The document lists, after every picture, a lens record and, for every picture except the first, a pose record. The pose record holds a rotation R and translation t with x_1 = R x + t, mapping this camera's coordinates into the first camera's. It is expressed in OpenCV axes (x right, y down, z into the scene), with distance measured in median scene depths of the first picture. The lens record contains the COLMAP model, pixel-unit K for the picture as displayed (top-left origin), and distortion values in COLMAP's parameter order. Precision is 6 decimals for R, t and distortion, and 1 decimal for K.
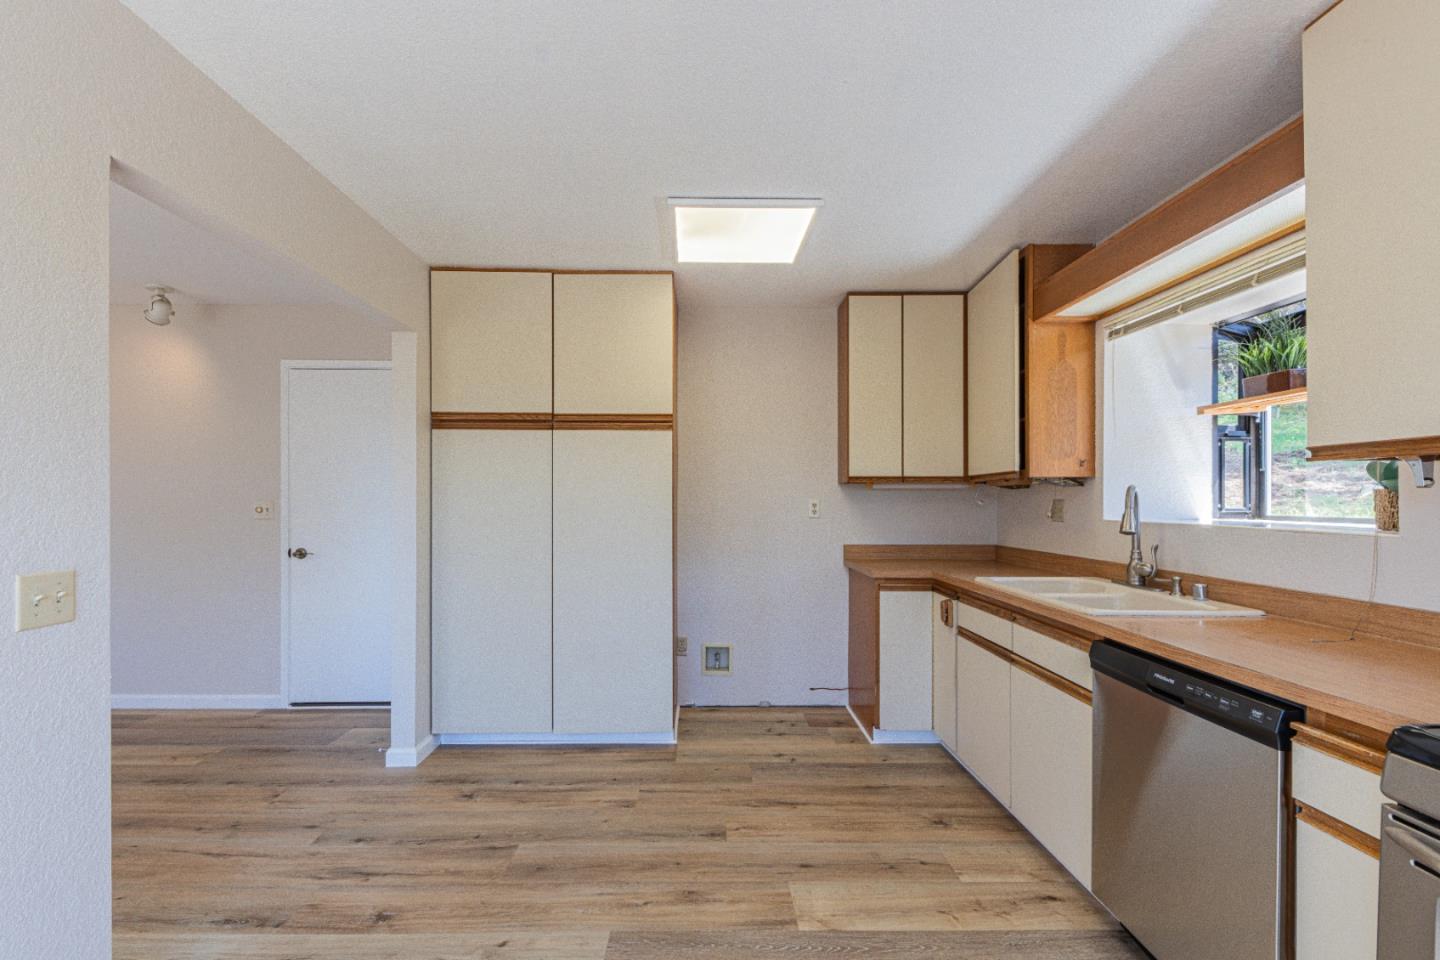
lens RADIAL K [[620.3, 0, 709.3], [0, 620.3, 507.9], [0, 0, 1]] dist [0.004483, -0.004793]
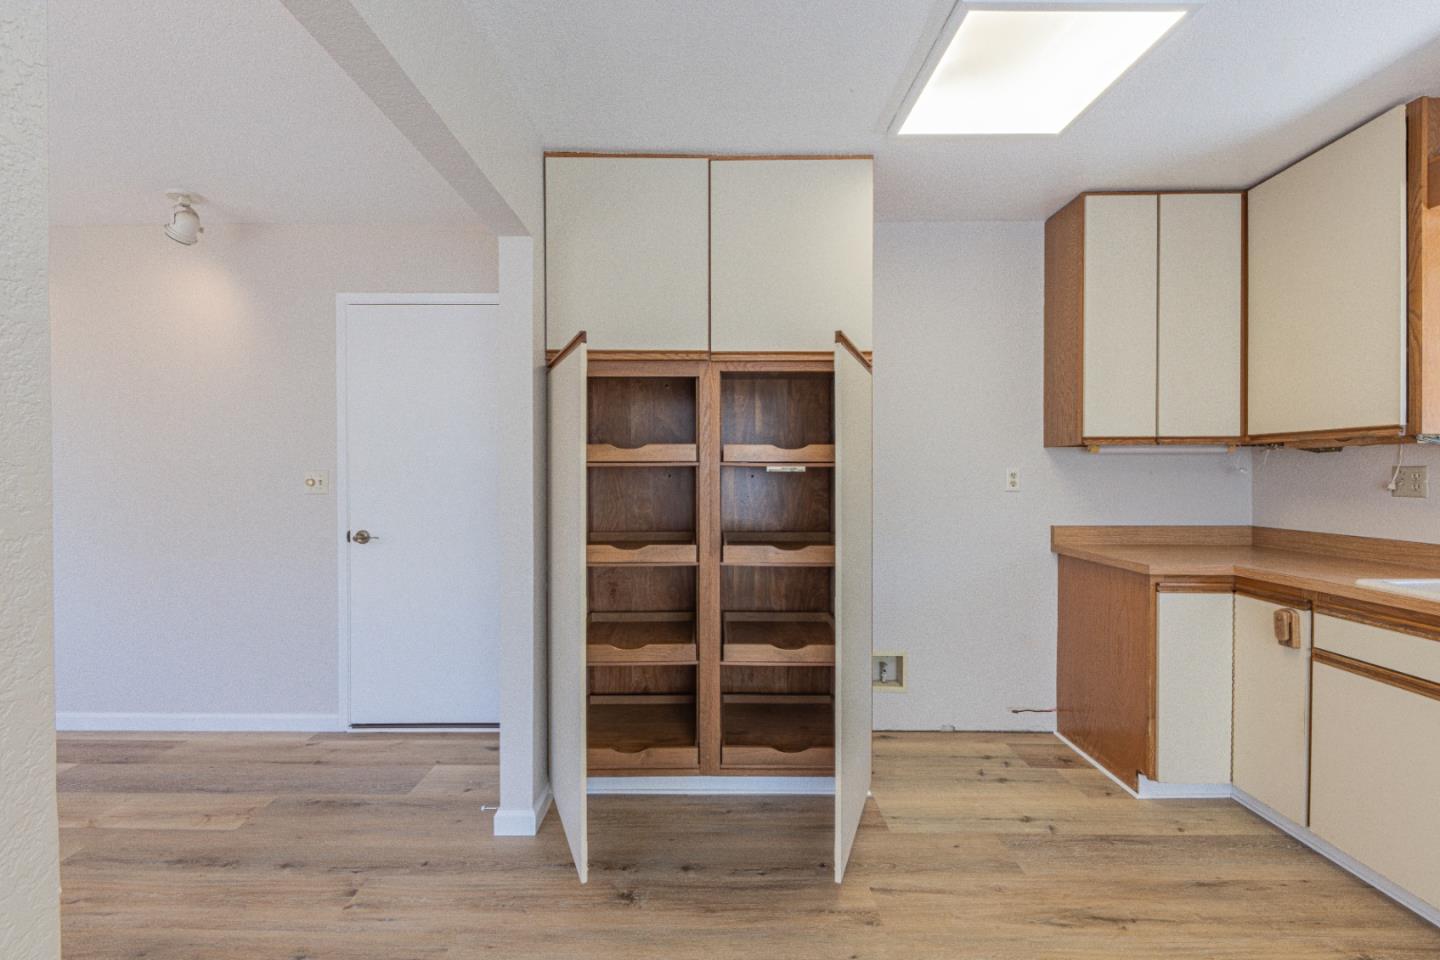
lens RADIAL K [[620.3, 0, 719.8], [0, 620.3, 482.6], [0, 0, 1]] dist [0.004483, -0.004793]
pose [[0.999798, -0.002147, -0.019991, -0.226330], [0.002303, 0.999967, 0.007770, -0.001851], [0.019974, -0.007814, 0.999770, 0.263834]]
